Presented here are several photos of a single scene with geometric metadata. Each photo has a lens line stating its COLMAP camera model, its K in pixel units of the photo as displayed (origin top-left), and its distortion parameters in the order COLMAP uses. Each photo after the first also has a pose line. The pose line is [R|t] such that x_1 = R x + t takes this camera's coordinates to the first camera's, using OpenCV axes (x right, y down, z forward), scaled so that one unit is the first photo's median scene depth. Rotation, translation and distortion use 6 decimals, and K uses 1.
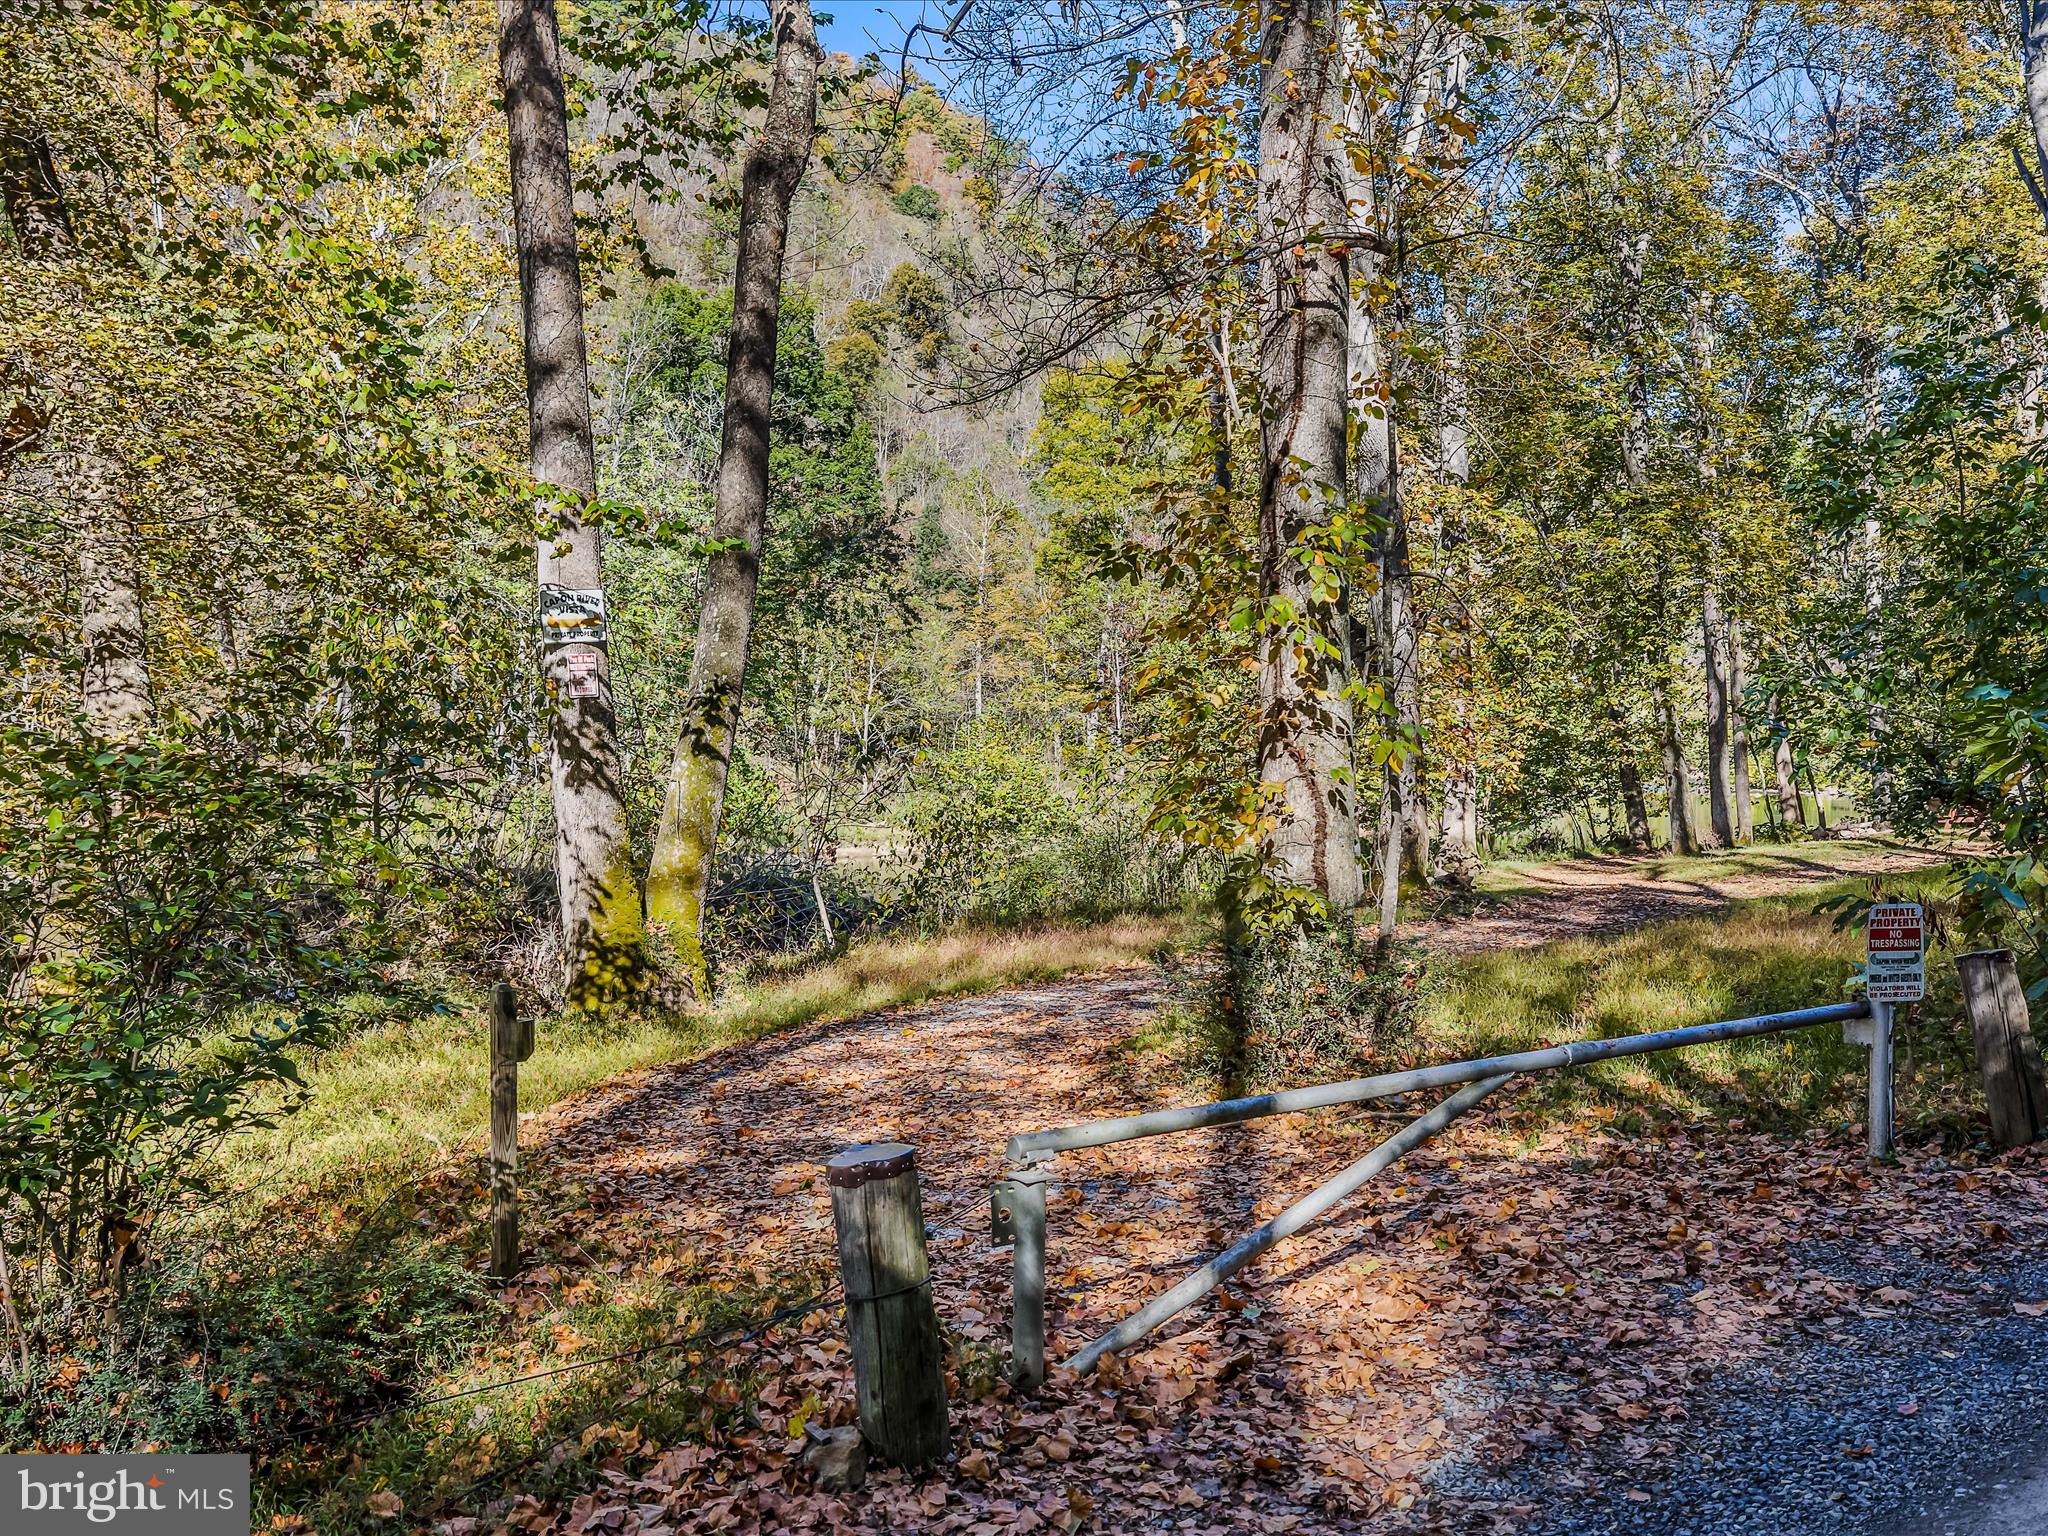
lens RADIAL K [[1958.5, 0, 1024.0], [0, 1958.5, 768.0], [0, 0, 1]] dist [0.026749, -0.066654]
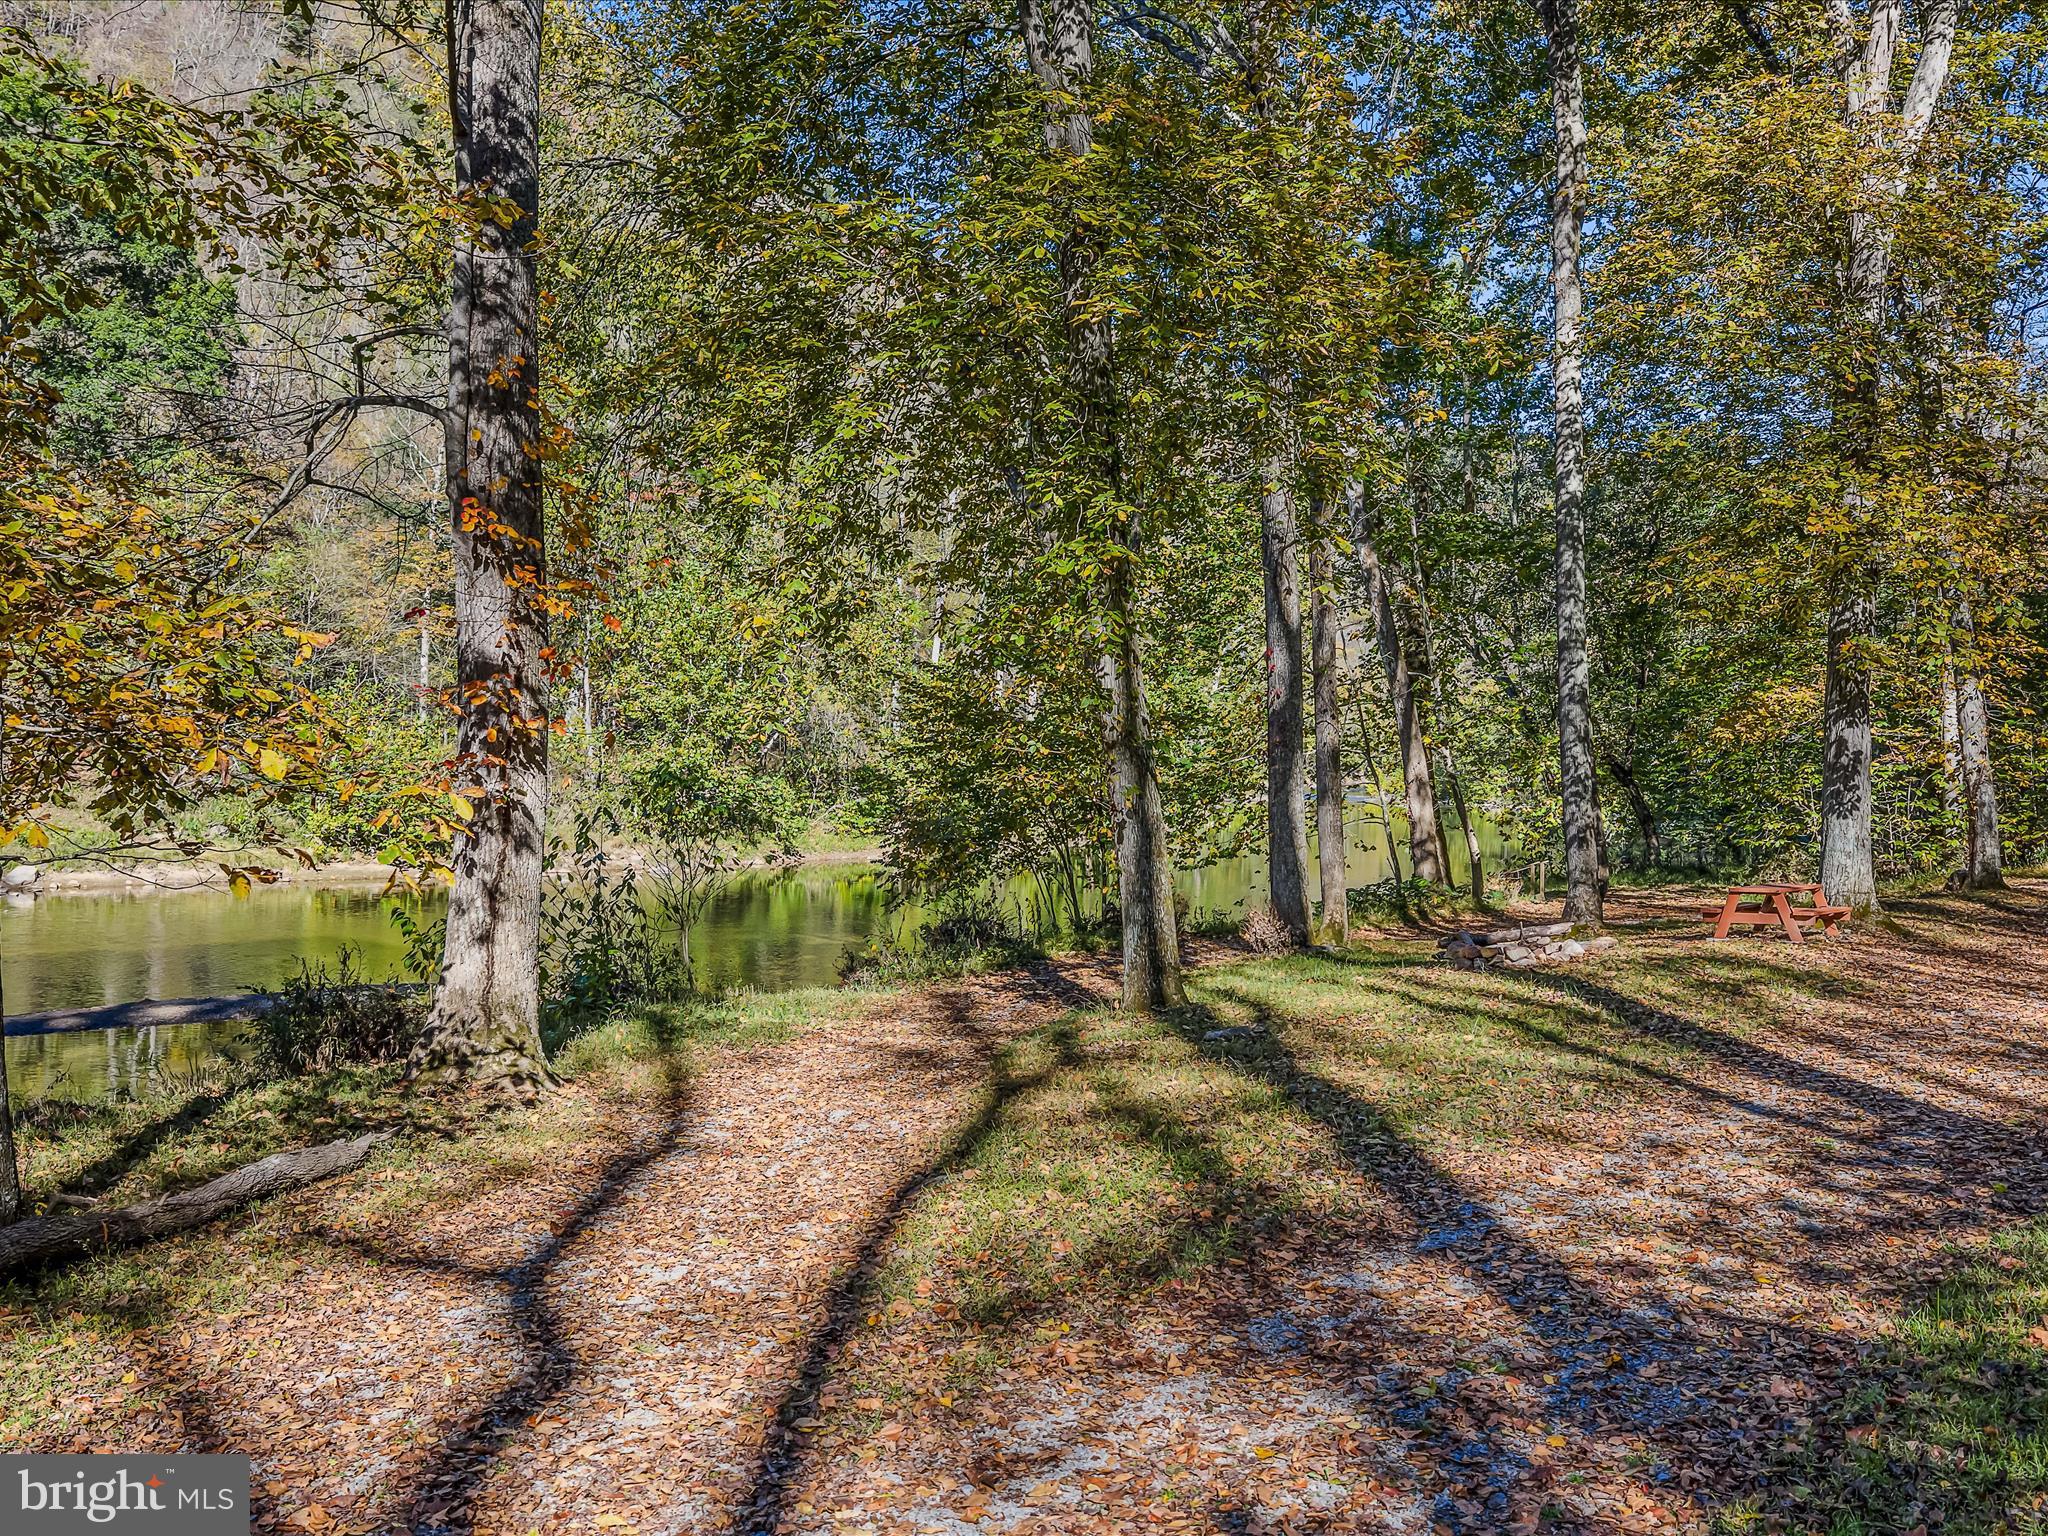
lens RADIAL K [[1958.5, 0, 1024.0], [0, 1958.5, 768.0], [0, 0, 1]] dist [0.026749, -0.066654]
pose [[0.988299, 0.018945, 0.151350, 0.205263], [-0.019190, 0.999816, 0.000162, -0.005521], [-0.151319, -0.003065, 0.988480, 0.491726]]
